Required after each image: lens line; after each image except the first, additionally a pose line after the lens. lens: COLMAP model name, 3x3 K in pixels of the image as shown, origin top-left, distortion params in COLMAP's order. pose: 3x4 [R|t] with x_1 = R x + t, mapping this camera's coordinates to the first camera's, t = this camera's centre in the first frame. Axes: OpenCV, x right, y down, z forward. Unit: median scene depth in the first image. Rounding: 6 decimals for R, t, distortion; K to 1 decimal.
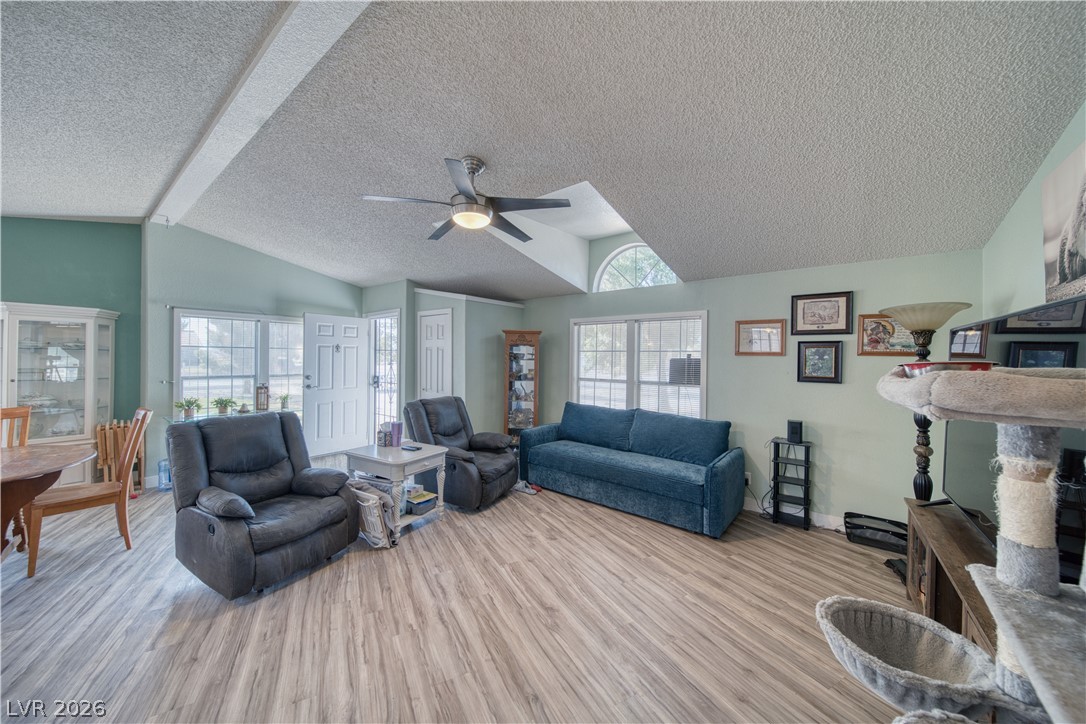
lens RADIAL K [[380.4, 0, 542.2], [0, 380.4, 359.4], [0, 0, 1]] dist [-0.001928, -0.000098]
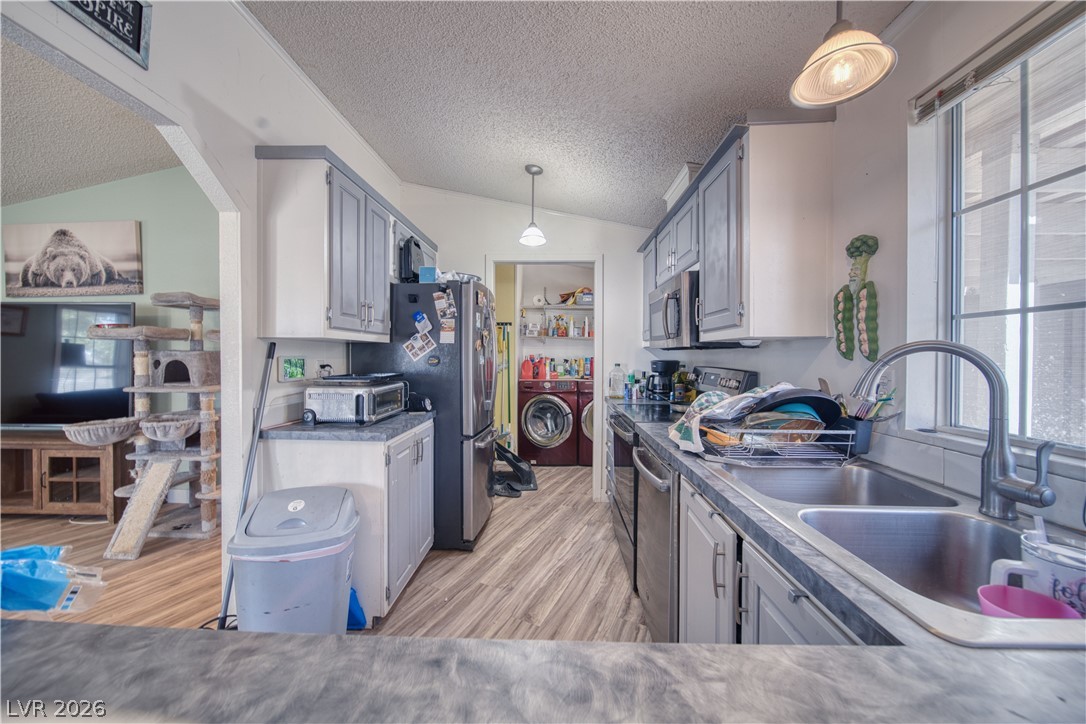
lens RADIAL K [[380.4, 0, 542.2], [0, 380.4, 359.4], [0, 0, 1]] dist [-0.001928, -0.000098]
pose [[-0.586918, -0.017831, 0.809450, -0.688467], [-0.005628, 0.999823, 0.017944, 0.046395], [-0.809627, 0.005977, -0.586915, 0.011200]]
